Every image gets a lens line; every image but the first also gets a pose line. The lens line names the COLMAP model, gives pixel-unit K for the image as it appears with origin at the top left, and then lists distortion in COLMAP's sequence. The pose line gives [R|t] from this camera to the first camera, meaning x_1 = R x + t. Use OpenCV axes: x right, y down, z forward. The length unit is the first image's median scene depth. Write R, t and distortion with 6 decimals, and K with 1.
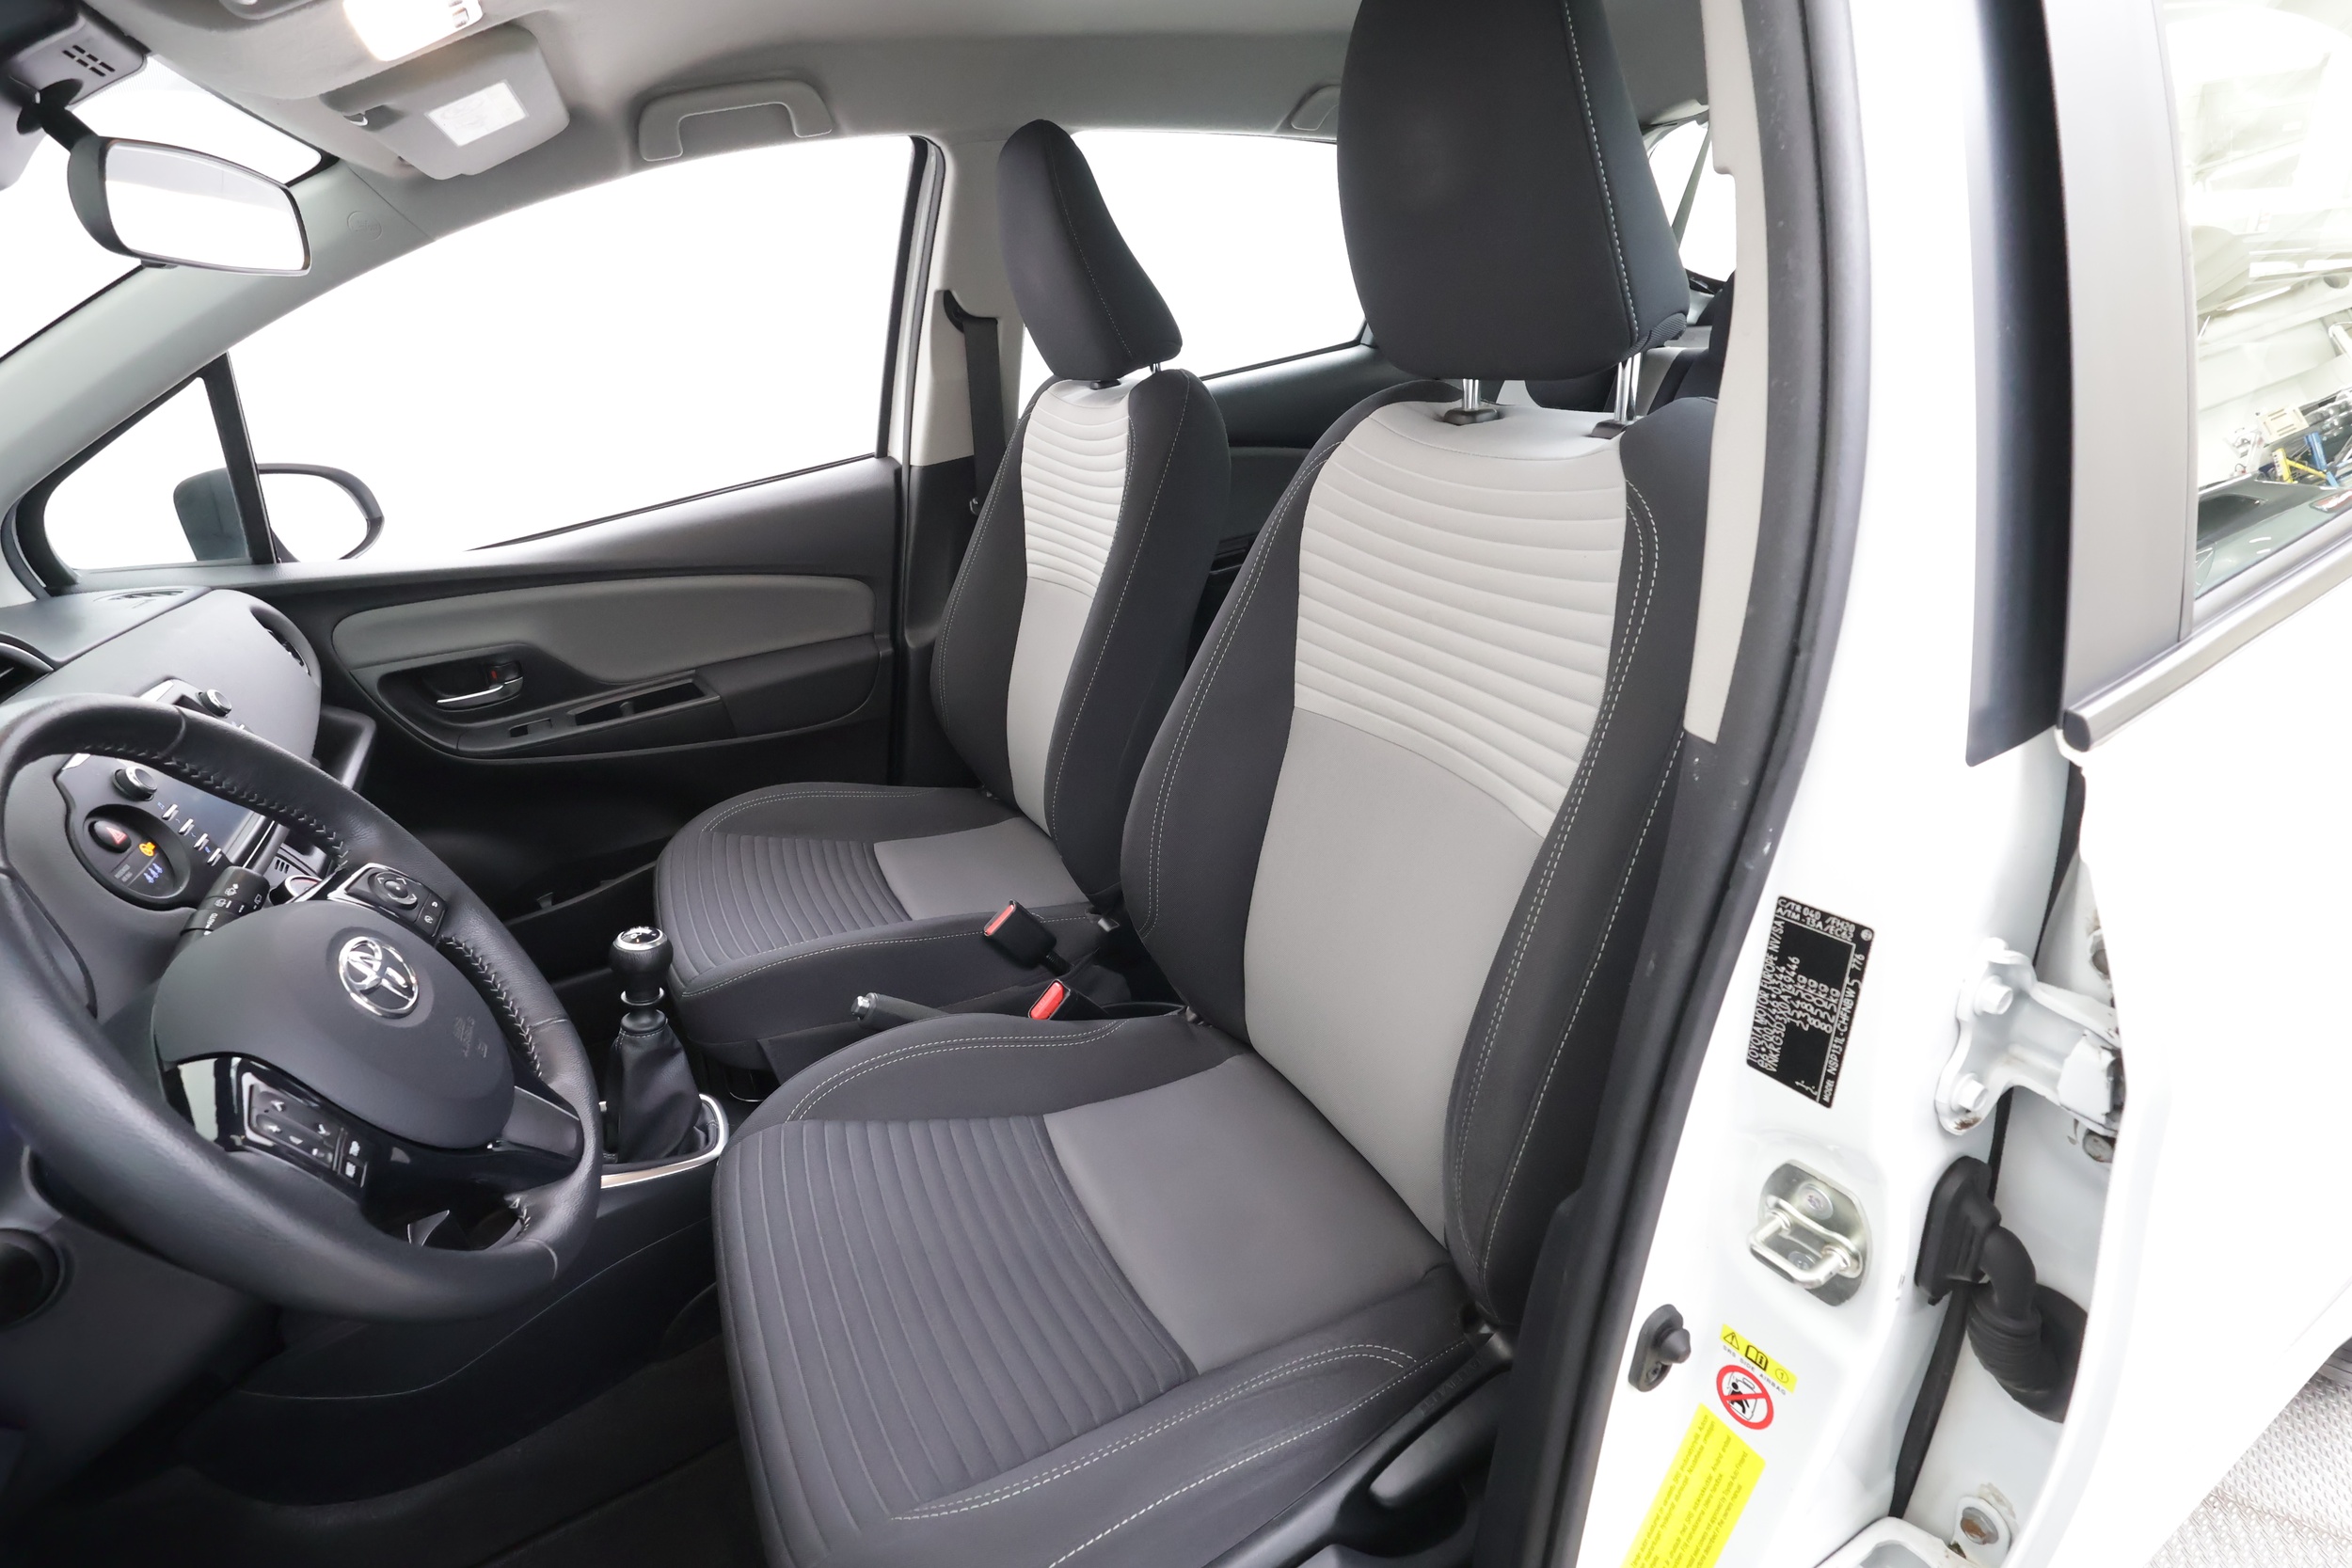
lens RADIAL K [[1087.0, 0, 1176.0], [0, 1087.0, 784.0], [0, 0, 1]] dist [-0.002341, 0.000339]
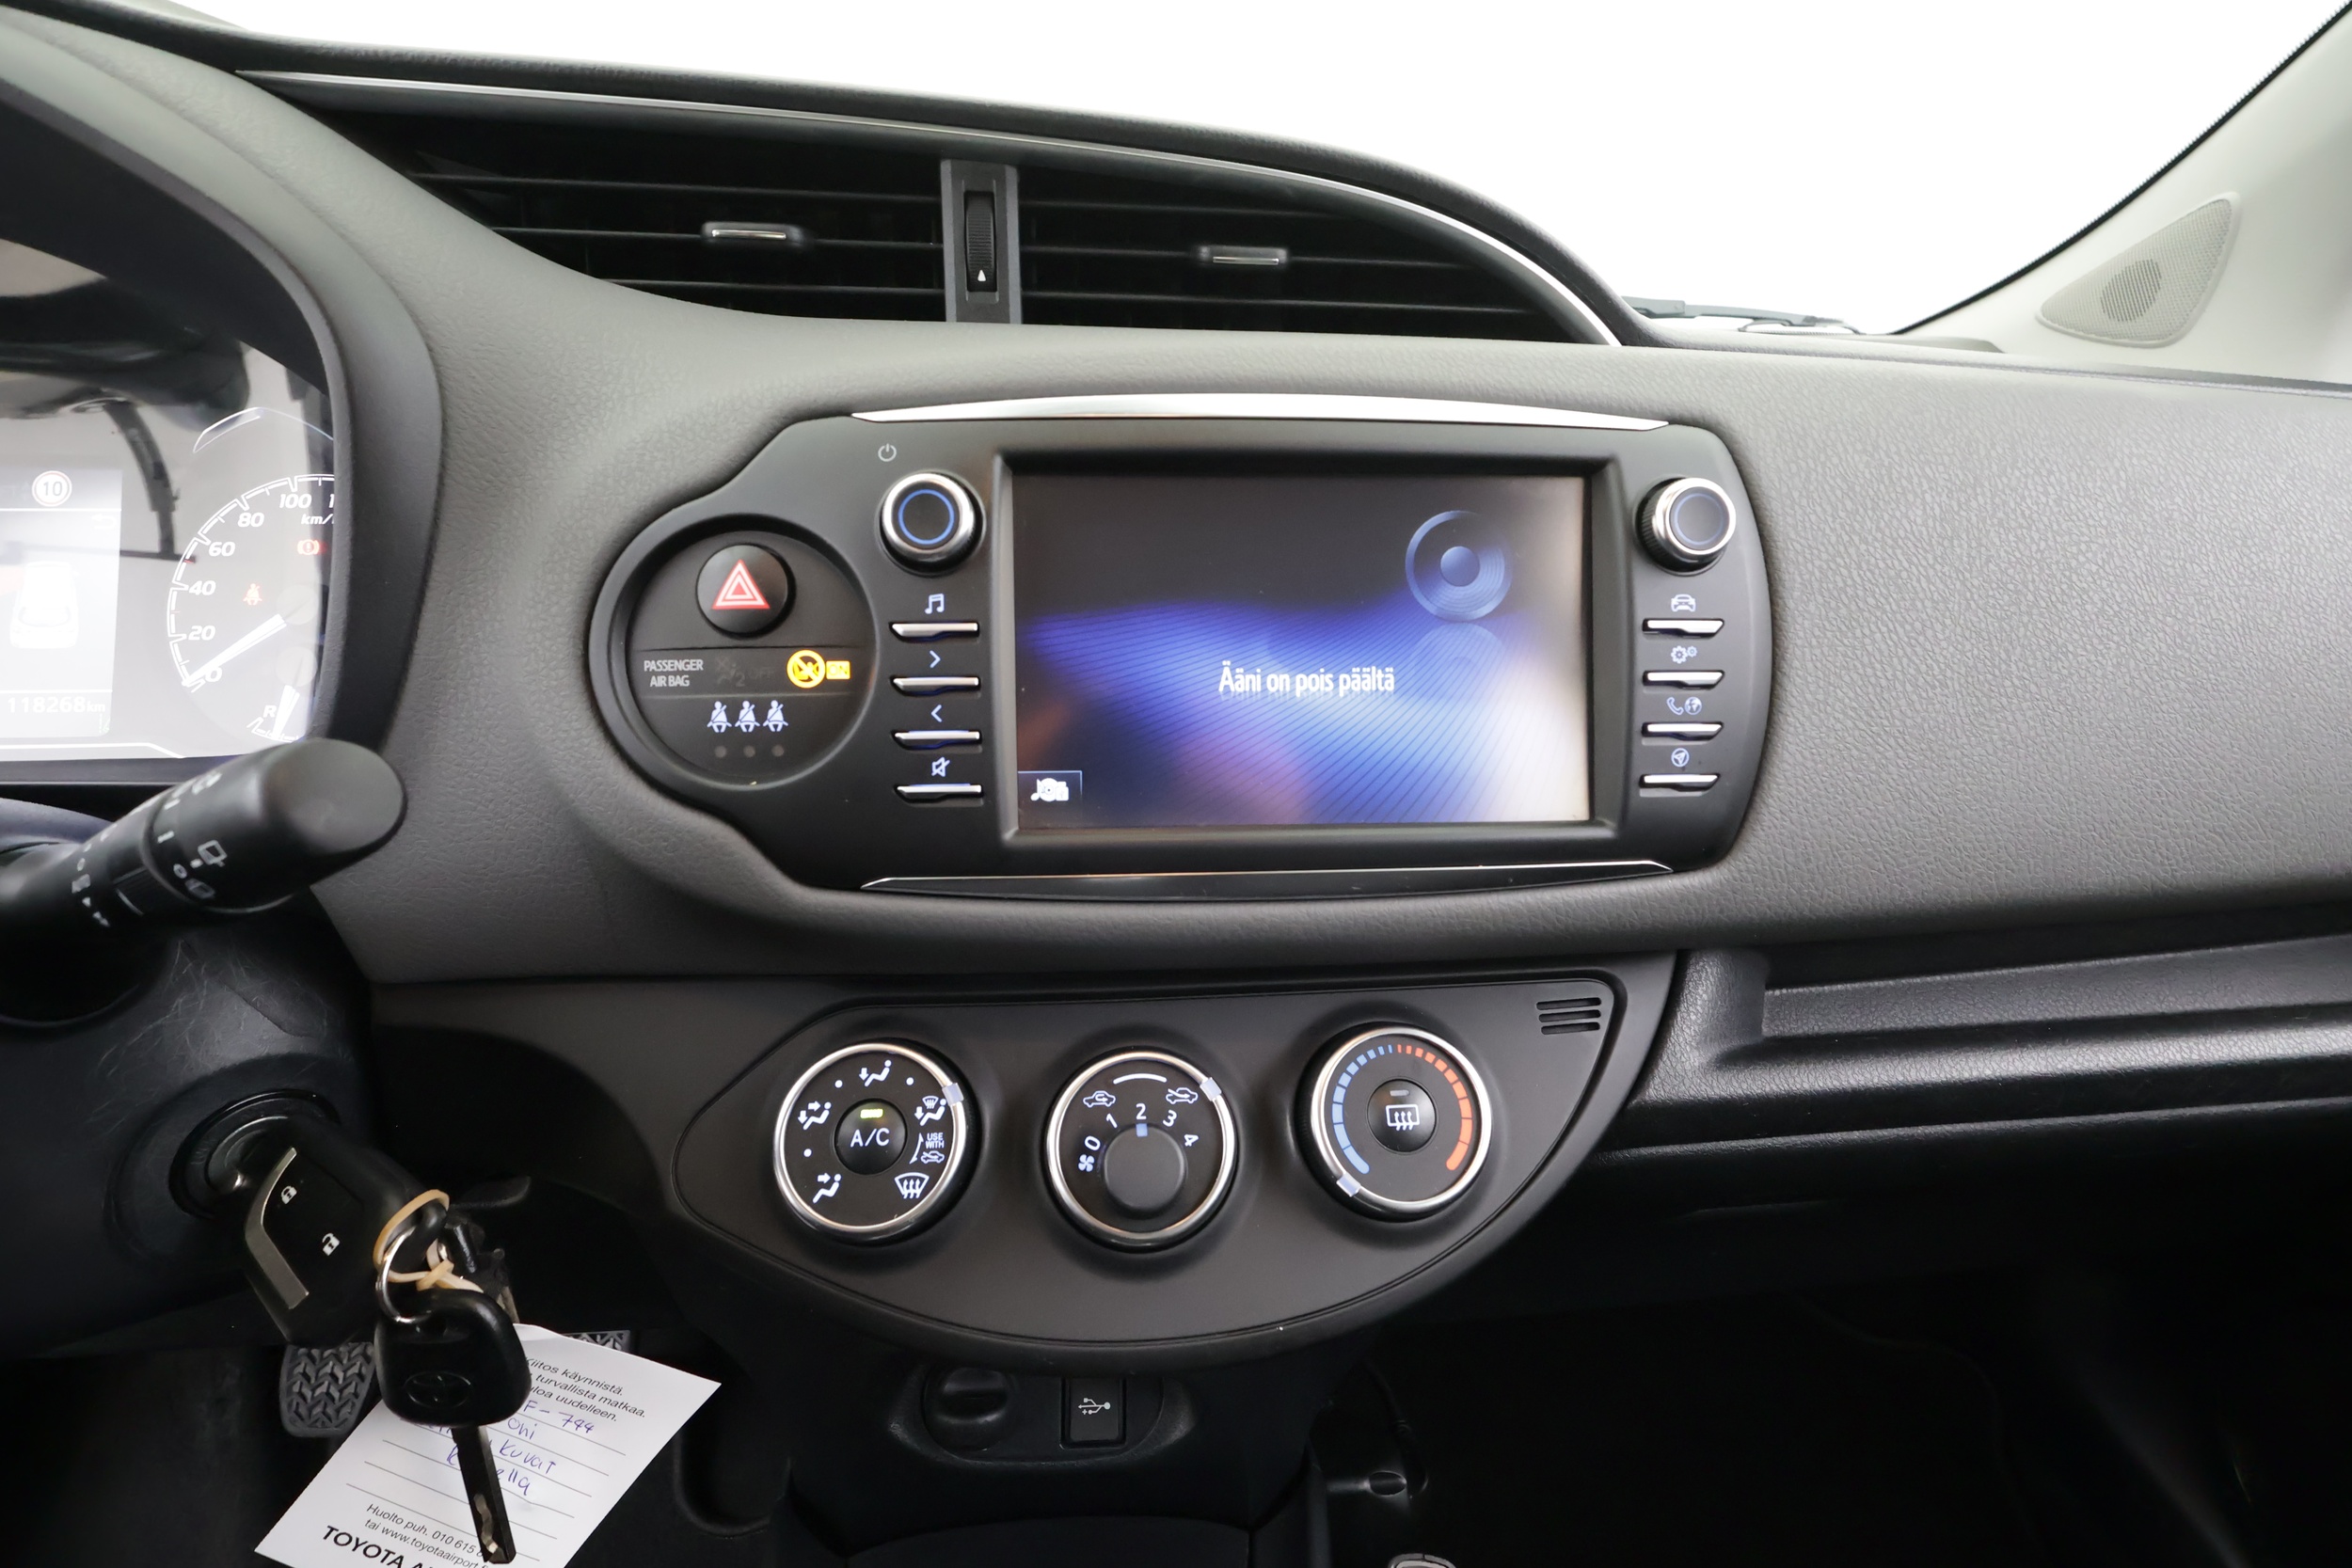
lens RADIAL K [[1087.0, 0, 1176.0], [0, 1087.0, 784.0], [0, 0, 1]] dist [-0.002341, 0.000339]
pose [[-0.389576, 0.383320, -0.837434, -0.397883], [-0.369073, 0.768094, 0.523275, -0.093331], [0.843810, 0.512930, -0.157758, 0.712568]]
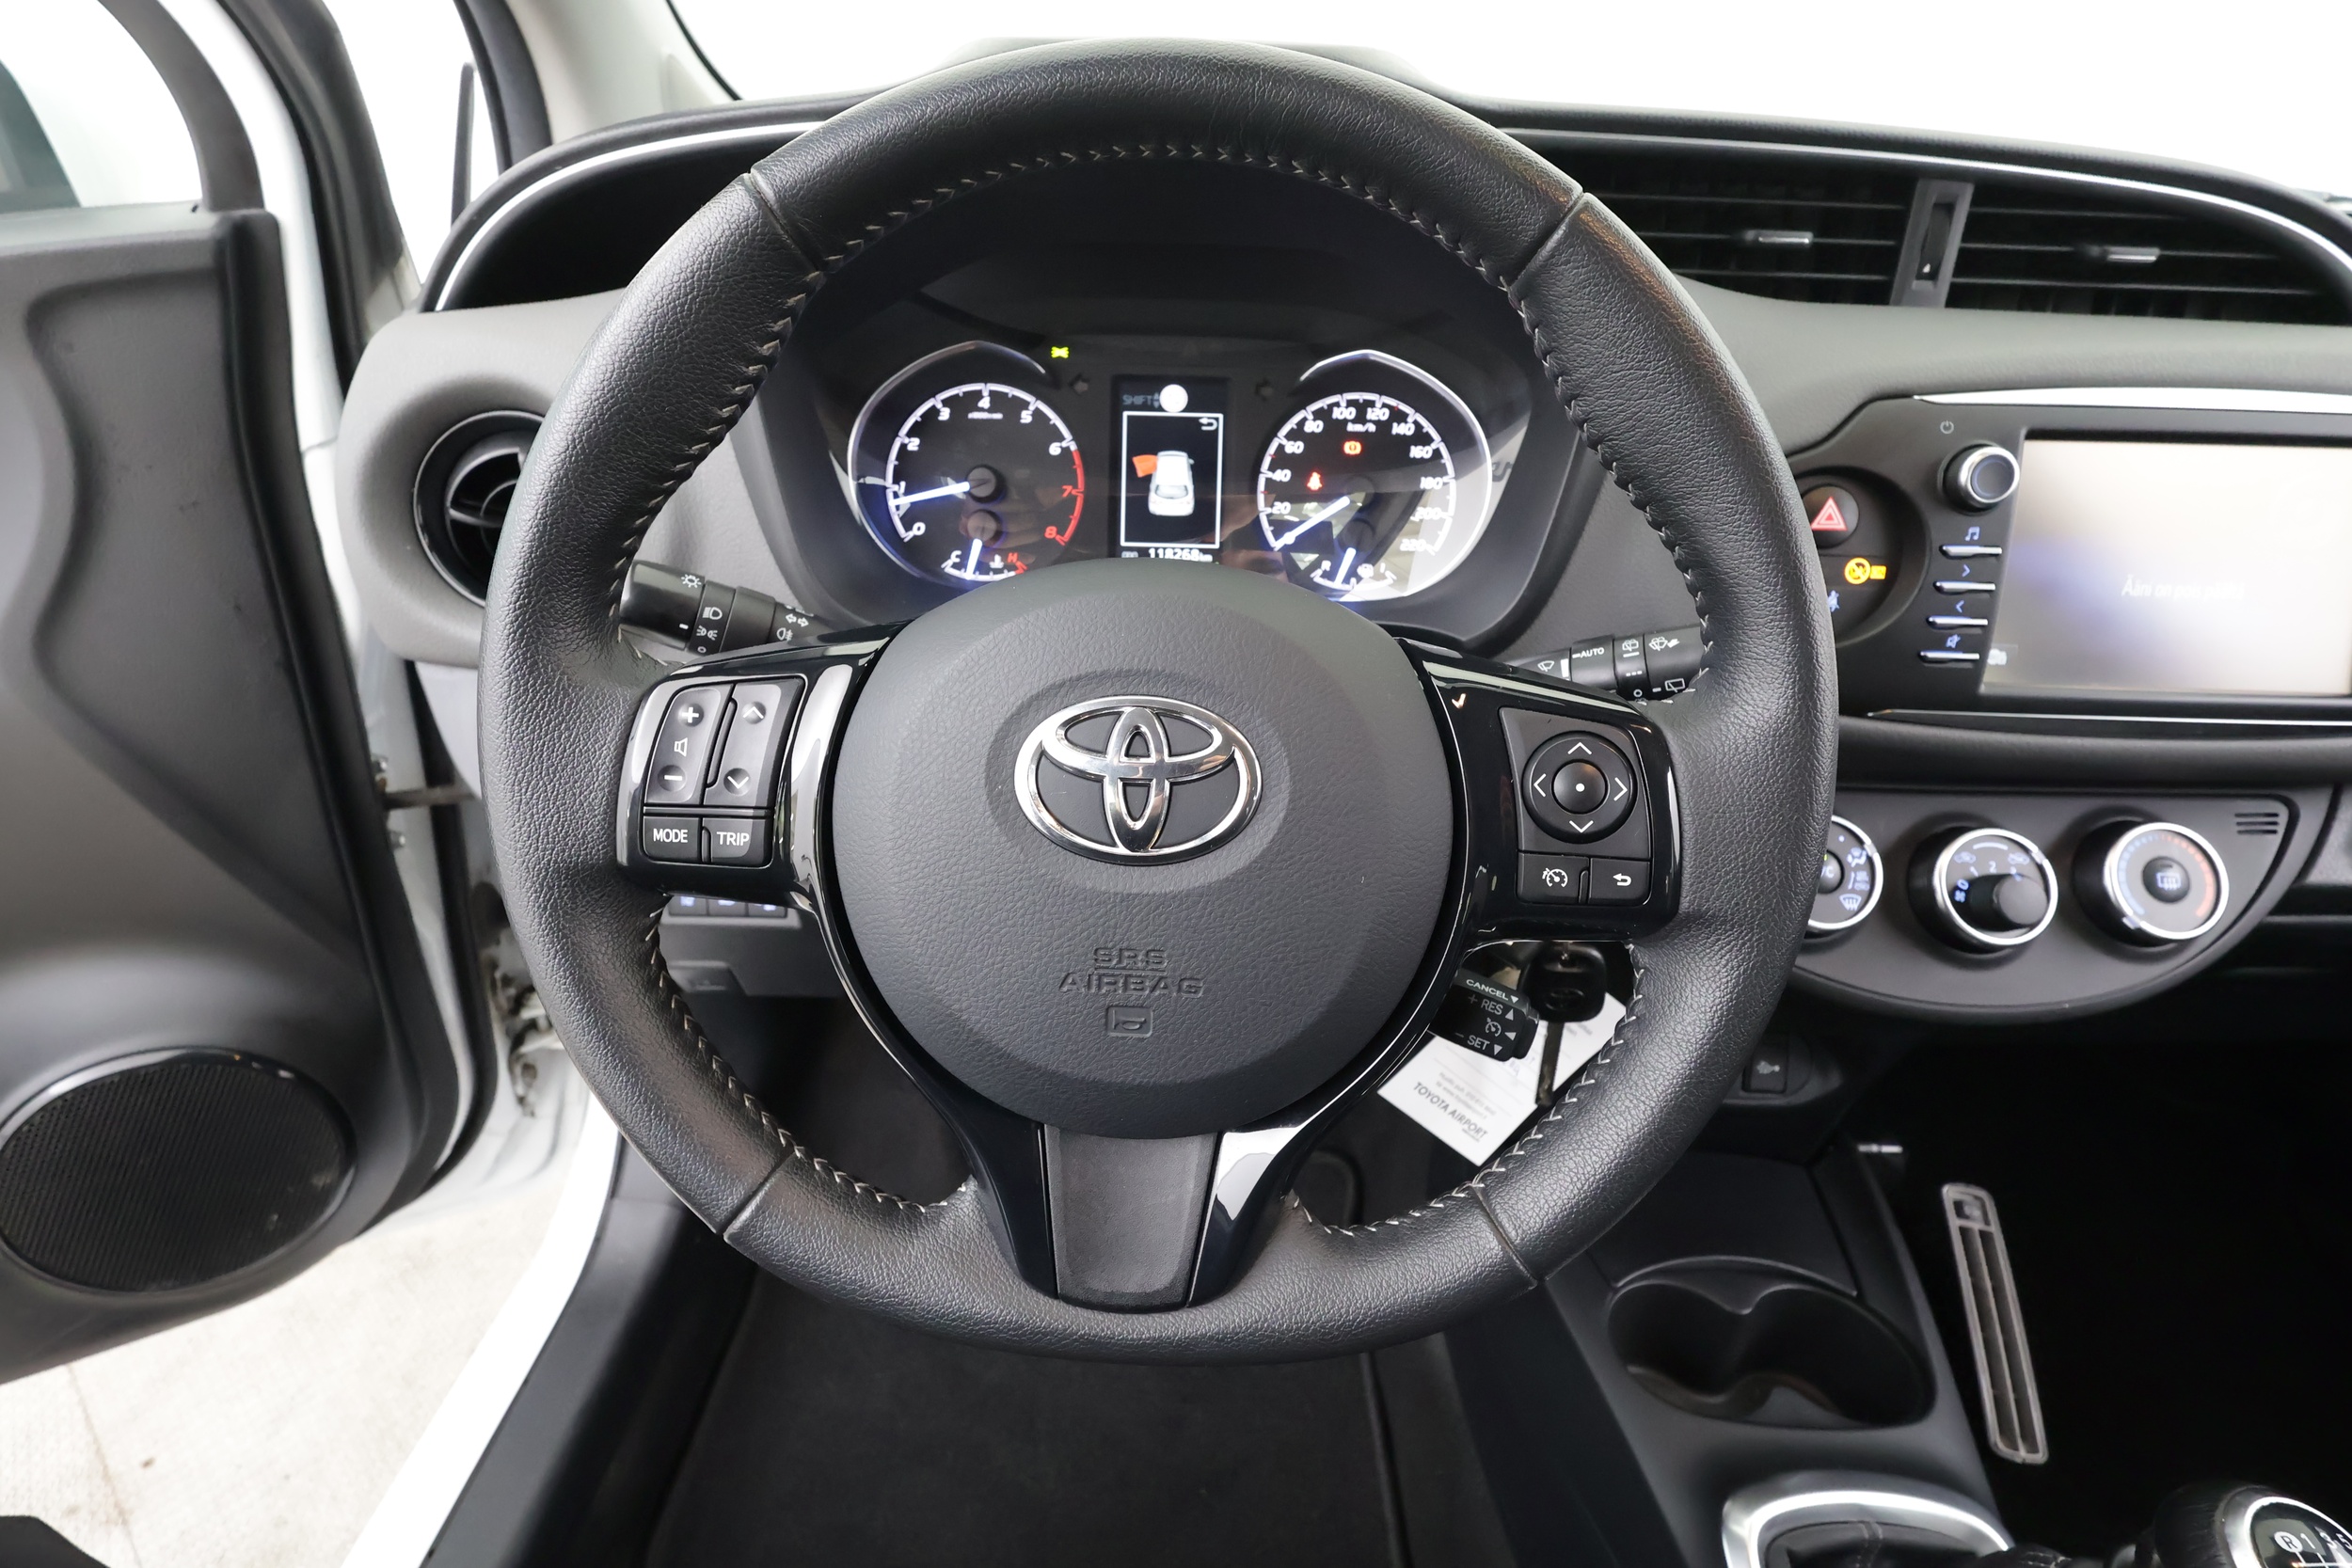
lens RADIAL K [[1087.0, 0, 1176.0], [0, 1087.0, 784.0], [0, 0, 1]] dist [-0.002341, 0.000339]
pose [[-0.473404, 0.508626, -0.719158, -0.178599], [-0.356807, 0.635729, 0.684498, -0.080585], [0.805343, 0.580645, -0.119475, 0.502975]]
